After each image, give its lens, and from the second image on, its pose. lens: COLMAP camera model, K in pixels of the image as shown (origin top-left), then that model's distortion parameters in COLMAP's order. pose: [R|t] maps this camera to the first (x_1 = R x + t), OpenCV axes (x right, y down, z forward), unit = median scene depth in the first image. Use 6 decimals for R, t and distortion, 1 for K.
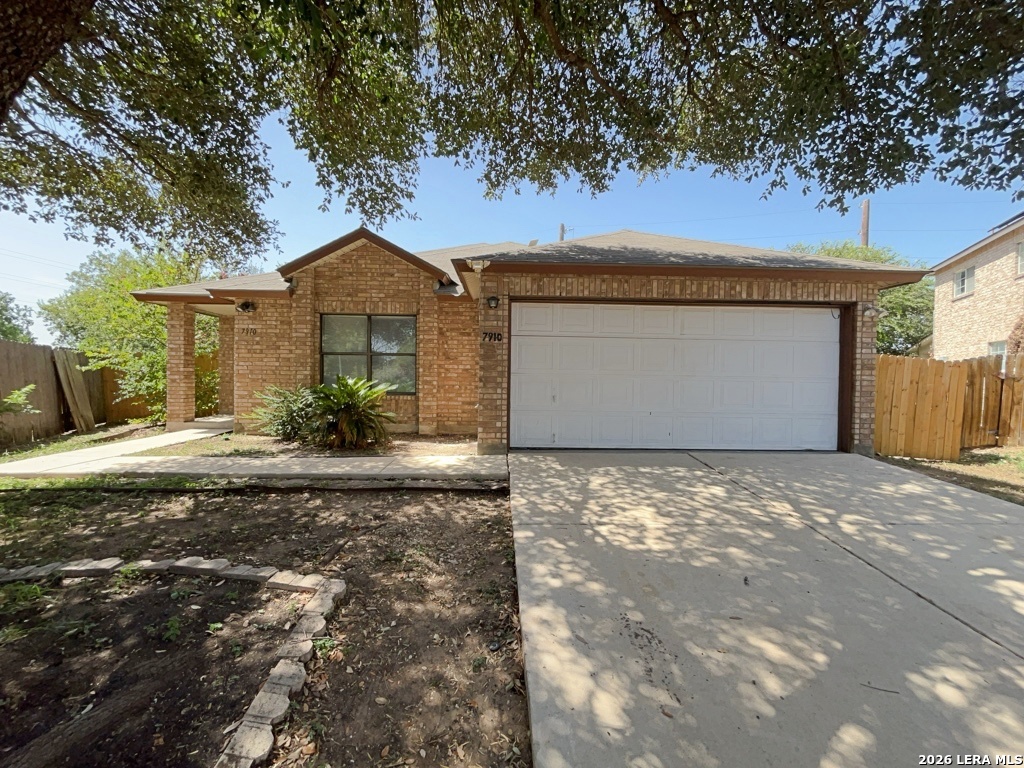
lens RADIAL K [[413.5, 0, 513.9], [0, 413.5, 385.3], [0, 0, 1]] dist [-0.002018, -0.000272]
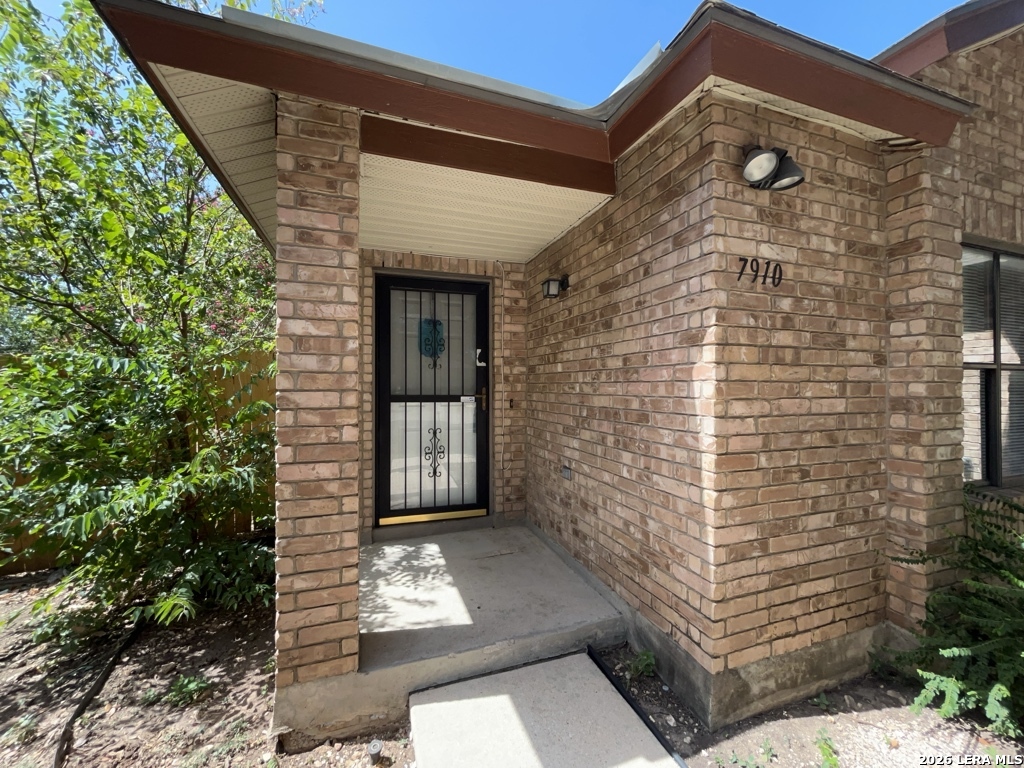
lens RADIAL K [[413.5, 0, 513.9], [0, 413.5, 385.3], [0, 0, 1]] dist [-0.002018, -0.000272]
pose [[0.952712, -0.012326, 0.303625, -1.111050], [0.018844, 0.999650, -0.018548, -0.083430], [-0.303291, 0.023393, 0.952611, 1.074664]]
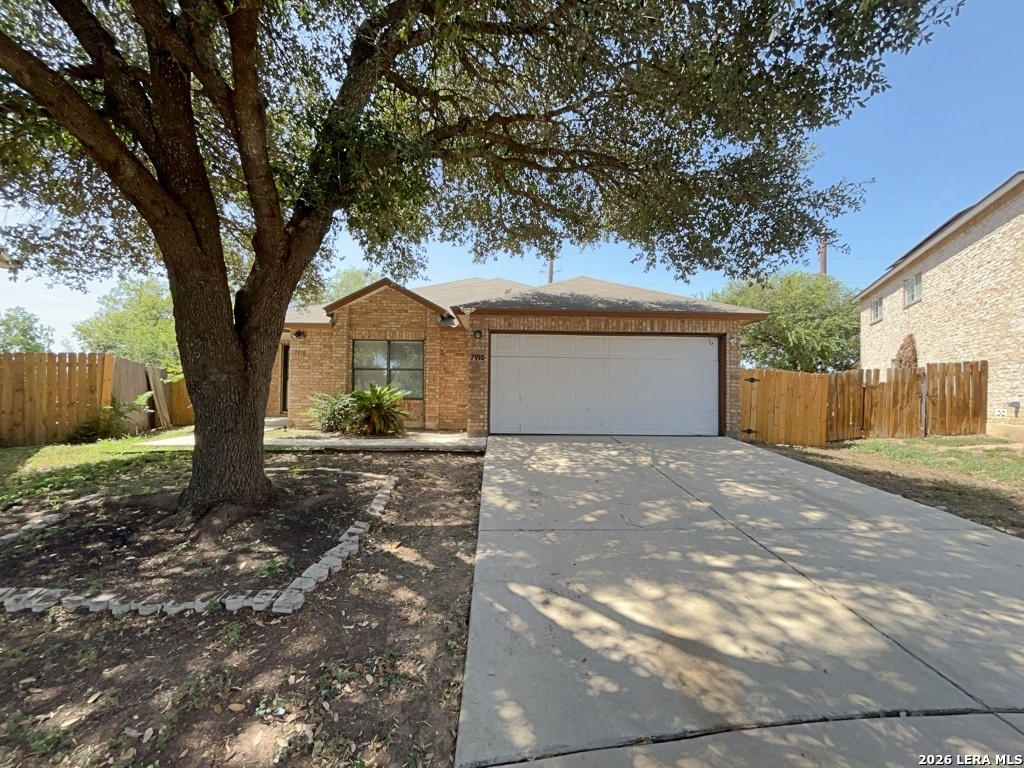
lens RADIAL K [[413.5, 0, 513.9], [0, 413.5, 385.3], [0, 0, 1]] dist [-0.002018, -0.000272]
pose [[0.999991, -0.001283, 0.003968, 0.069537], [0.001441, 0.999198, -0.040027, 0.040797], [-0.003914, 0.040032, 0.999191, -0.459602]]
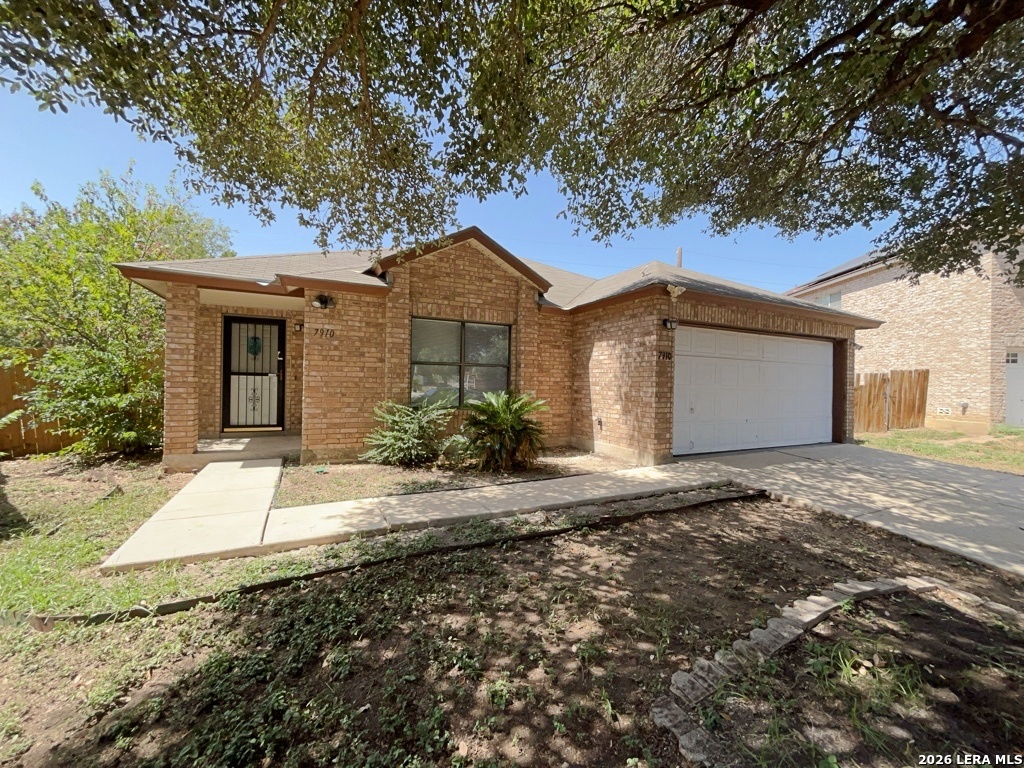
lens RADIAL K [[413.5, 0, 513.9], [0, 413.5, 385.3], [0, 0, 1]] dist [-0.002018, -0.000272]
pose [[0.907196, 0.000800, 0.420707, -0.845436], [0.002576, 0.999969, -0.007457, -0.030997], [-0.420700, 0.007849, 0.907166, 0.175538]]
